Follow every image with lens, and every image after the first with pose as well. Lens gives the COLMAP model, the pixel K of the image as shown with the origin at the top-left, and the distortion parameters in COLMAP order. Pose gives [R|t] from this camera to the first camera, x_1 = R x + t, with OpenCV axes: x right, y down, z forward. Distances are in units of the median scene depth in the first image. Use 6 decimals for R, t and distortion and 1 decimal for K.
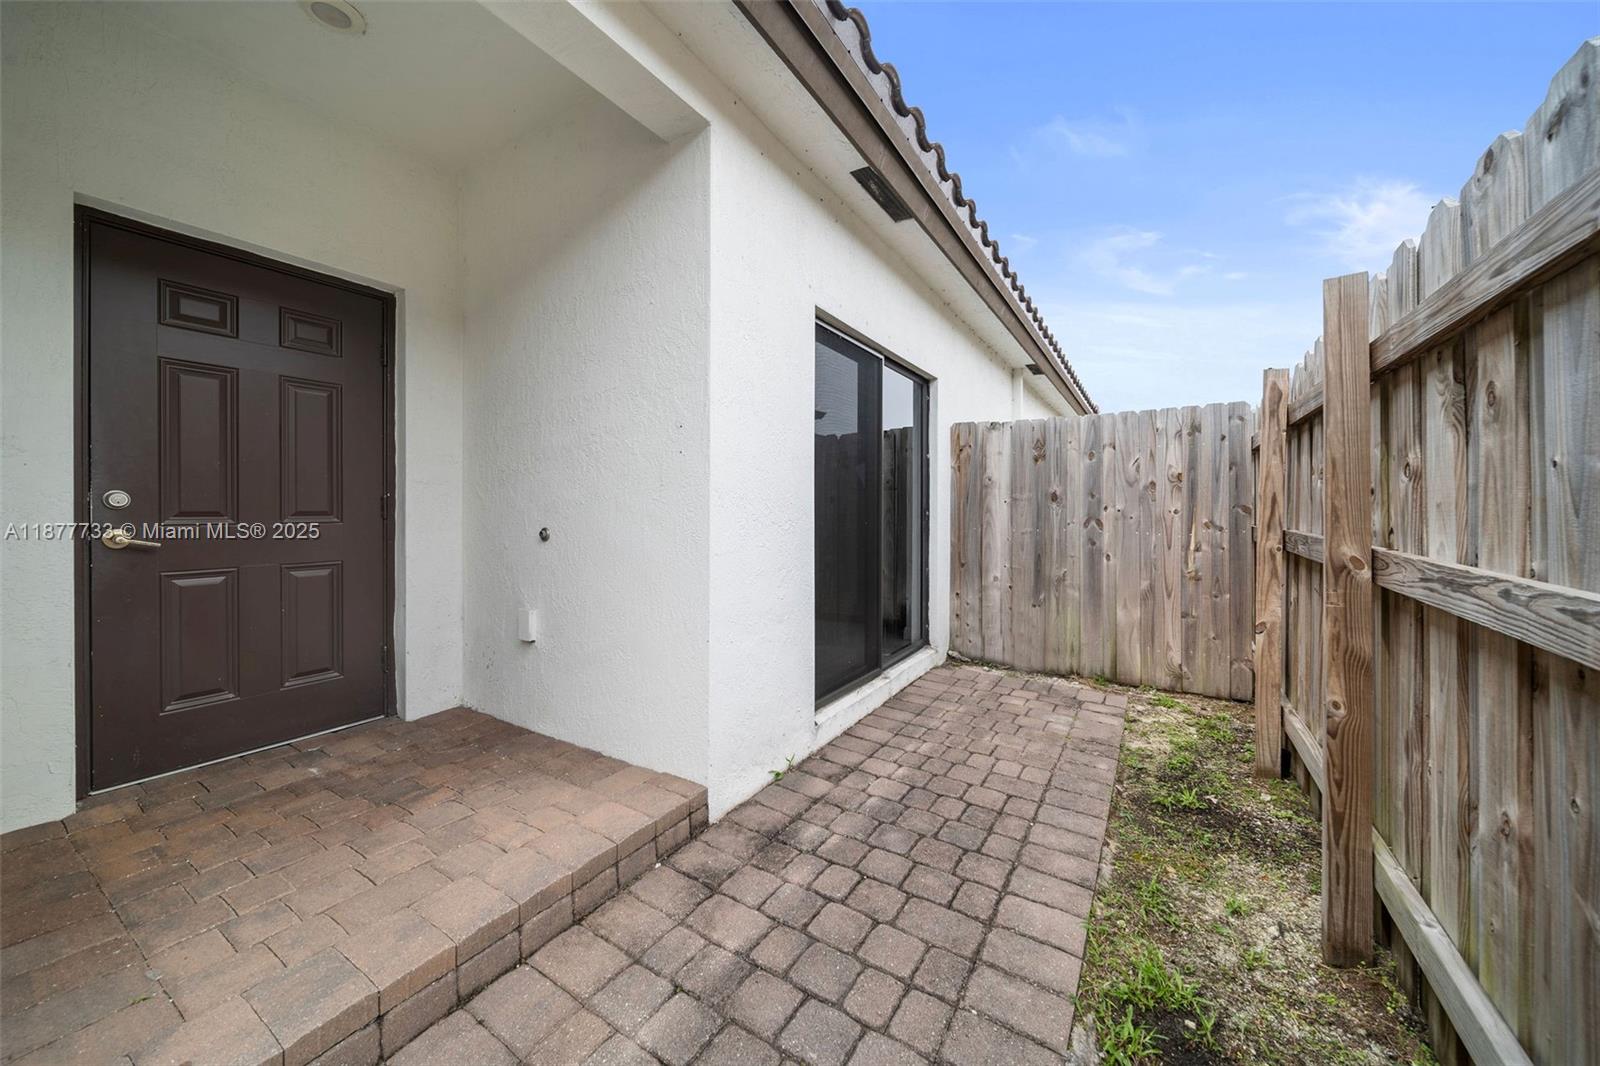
lens RADIAL K [[557.8, 0, 807.0], [0, 557.8, 526.2], [0, 0, 1]] dist [-0.001385, 0.000026]
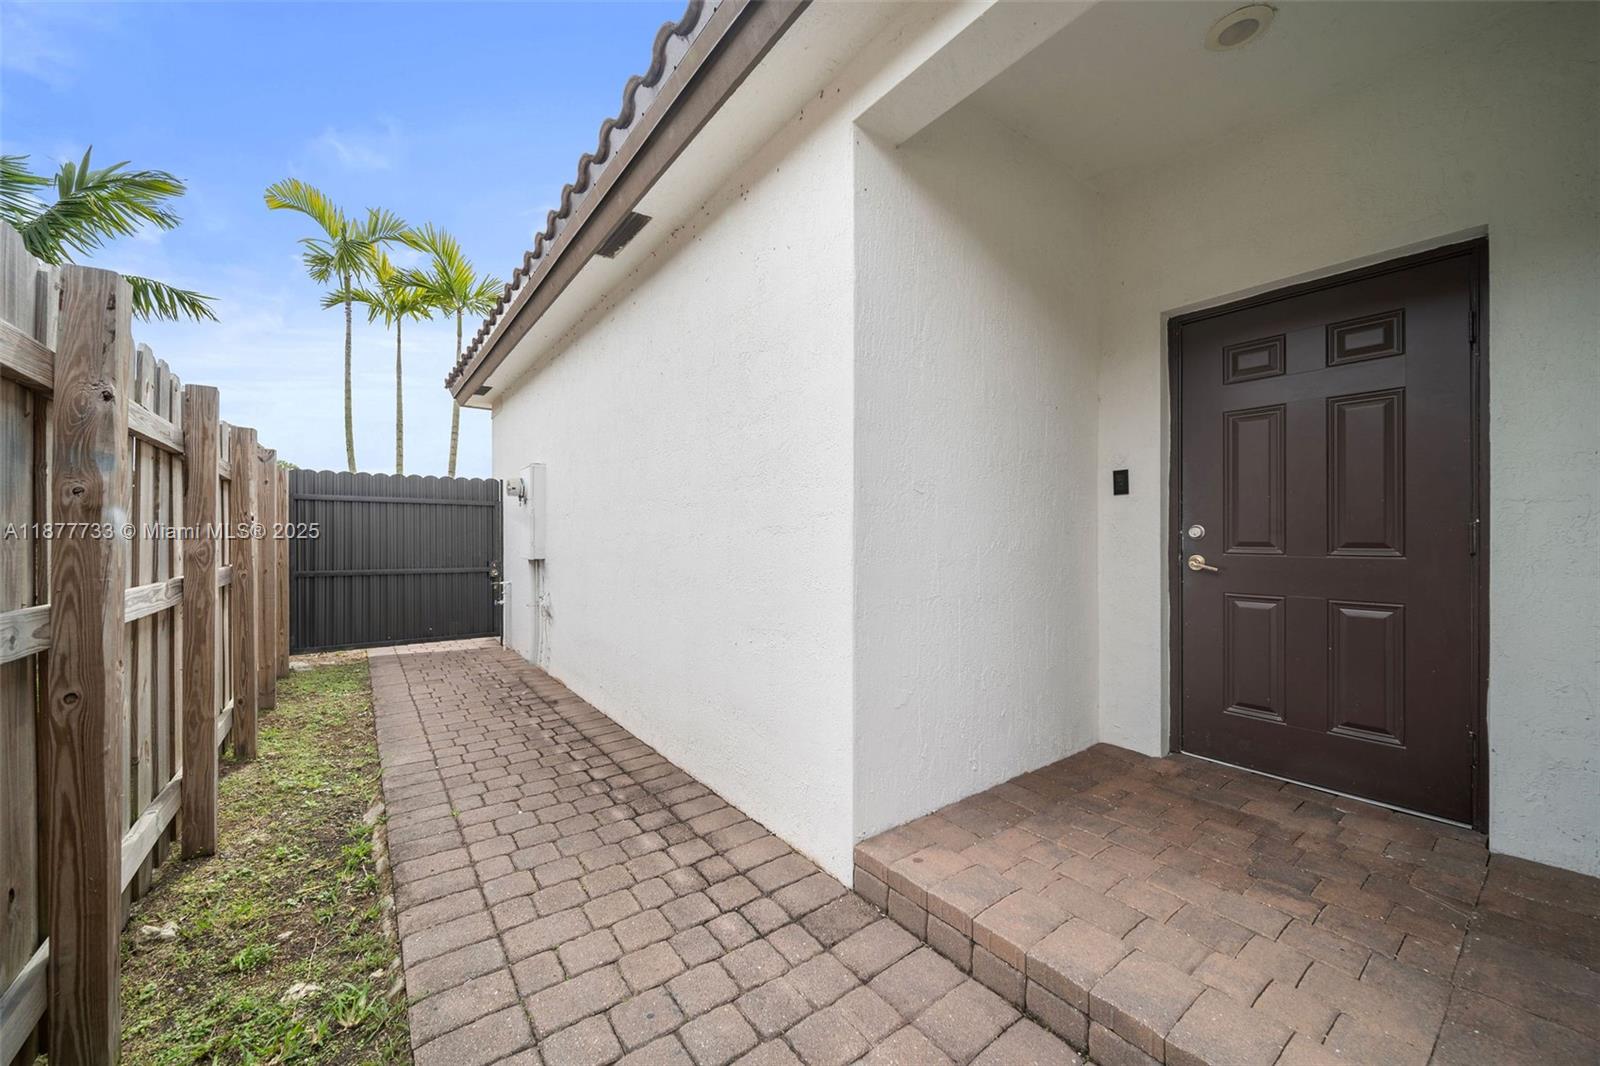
lens RADIAL K [[579.7, 0, 785.4], [0, 579.7, 535.0], [0, 0, 1]] dist [-0.000073, -0.000155]
pose [[-0.356950, -0.001305, -0.934123, 0.352123], [-0.027142, 0.999591, 0.008975, -0.027131], [0.933729, 0.028558, -0.356839, 0.585346]]
